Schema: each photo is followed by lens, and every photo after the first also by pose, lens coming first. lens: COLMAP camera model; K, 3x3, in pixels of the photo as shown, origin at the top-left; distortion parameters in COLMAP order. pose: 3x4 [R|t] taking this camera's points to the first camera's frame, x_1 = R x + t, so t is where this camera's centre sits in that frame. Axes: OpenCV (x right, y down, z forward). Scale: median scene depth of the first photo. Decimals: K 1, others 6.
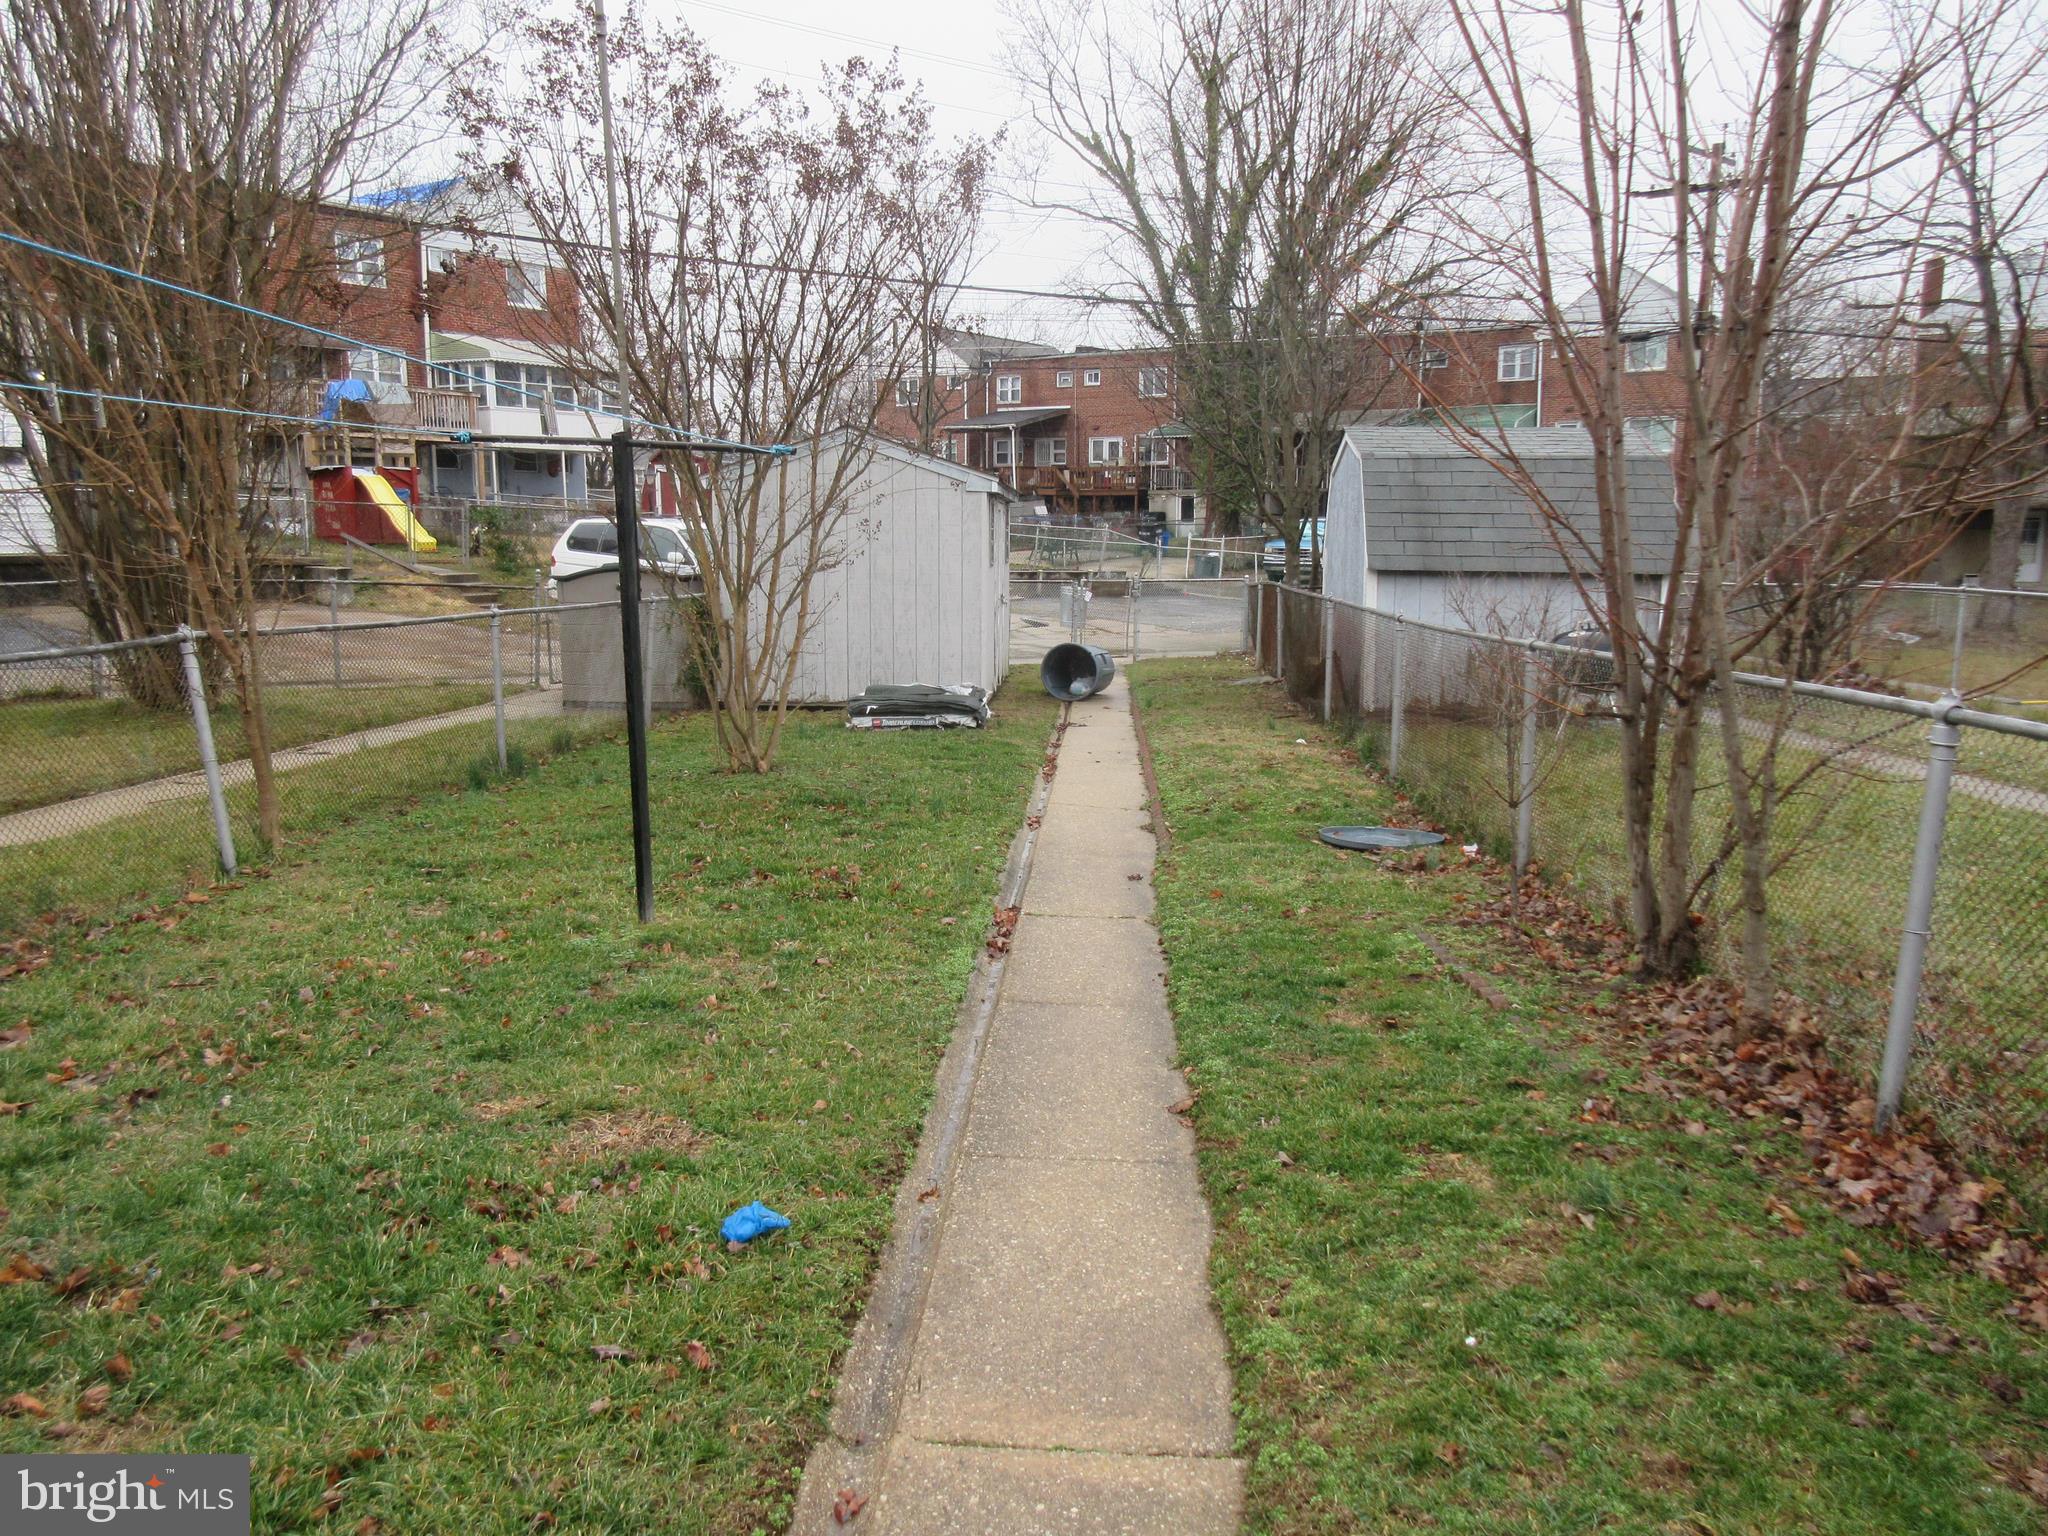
lens RADIAL K [[1532.6, 0, 1026.2], [0, 1532.6, 768.7], [0, 0, 1]] dist [0.009505, -0.006347]
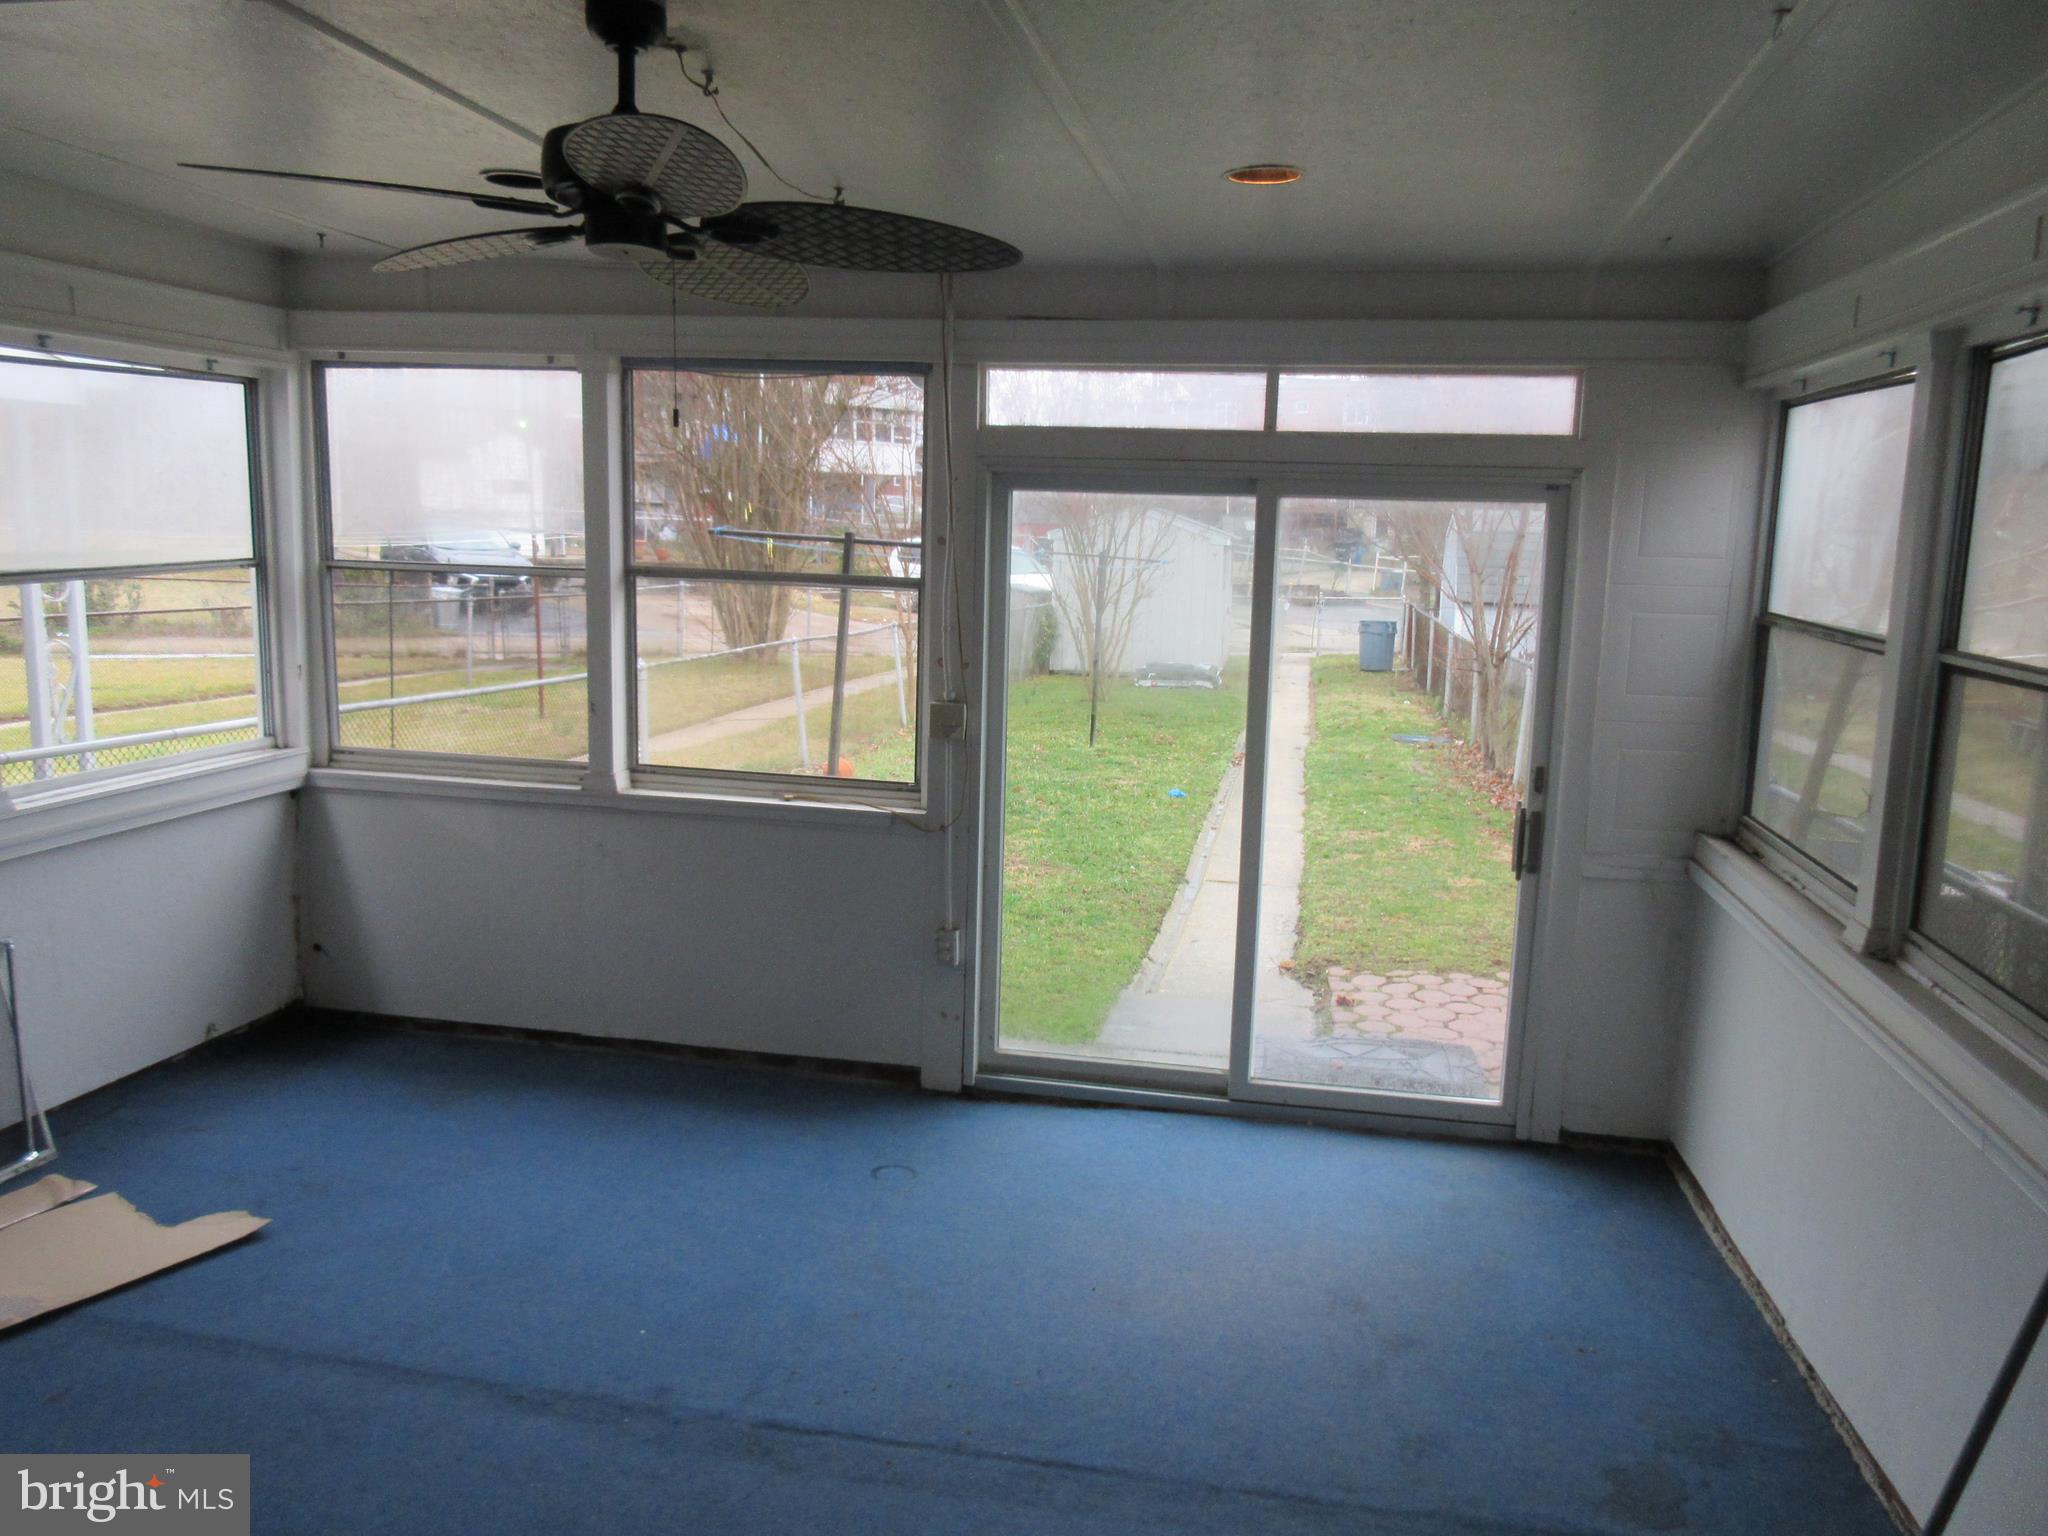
lens RADIAL K [[1532.6, 0, 1024.2], [0, 1532.6, 767.7], [0, 0, 1]] dist [0.009505, -0.006347]
pose [[0.991056, 0.038563, -0.127751, -0.020128], [-0.038341, 0.999256, 0.004197, 0.061340], [0.127818, 0.000739, 0.991797, -0.707111]]
